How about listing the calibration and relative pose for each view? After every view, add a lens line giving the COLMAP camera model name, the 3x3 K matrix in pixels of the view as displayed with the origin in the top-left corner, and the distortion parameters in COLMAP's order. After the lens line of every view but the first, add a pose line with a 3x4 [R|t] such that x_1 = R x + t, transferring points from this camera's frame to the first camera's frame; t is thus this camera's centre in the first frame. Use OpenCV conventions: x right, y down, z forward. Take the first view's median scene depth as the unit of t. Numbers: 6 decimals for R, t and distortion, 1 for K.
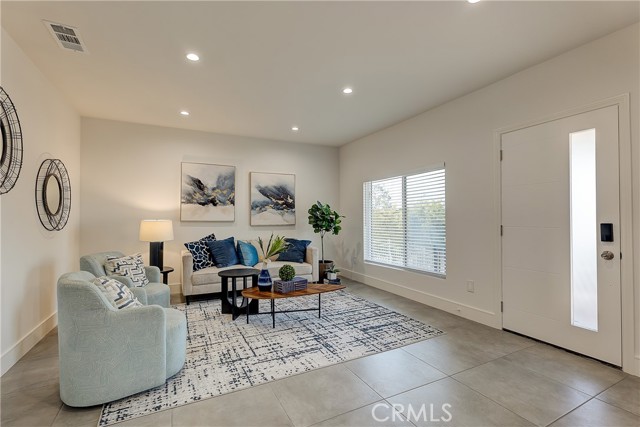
lens RADIAL K [[295.1, 0, 322.2], [0, 295.1, 215.3], [0, 0, 1]] dist [-0.001532, 0.001738]
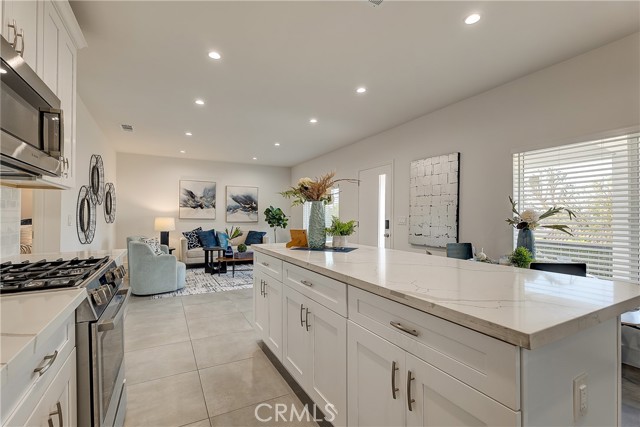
lens RADIAL K [[295.1, 0, 319.5], [0, 295.1, 216.4], [0, 0, 1]] dist [-0.001532, 0.001738]
pose [[0.999804, 0.006205, 0.018780, 0.249106], [-0.006275, 0.999974, 0.003639, -0.001780], [-0.018757, -0.003756, 0.999817, -0.619306]]
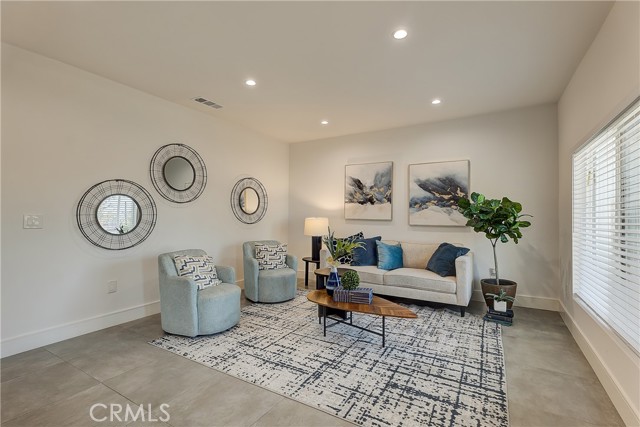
lens RADIAL K [[295.1, 0, 320.9], [0, 295.1, 214.0], [0, 0, 1]] dist [-0.001532, 0.001738]
pose [[0.529802, -0.001235, -0.848121, 0.465363], [0.002483, 0.999997, 0.000095, 0.000516], [0.848118, -0.002156, 0.529803, 0.381919]]
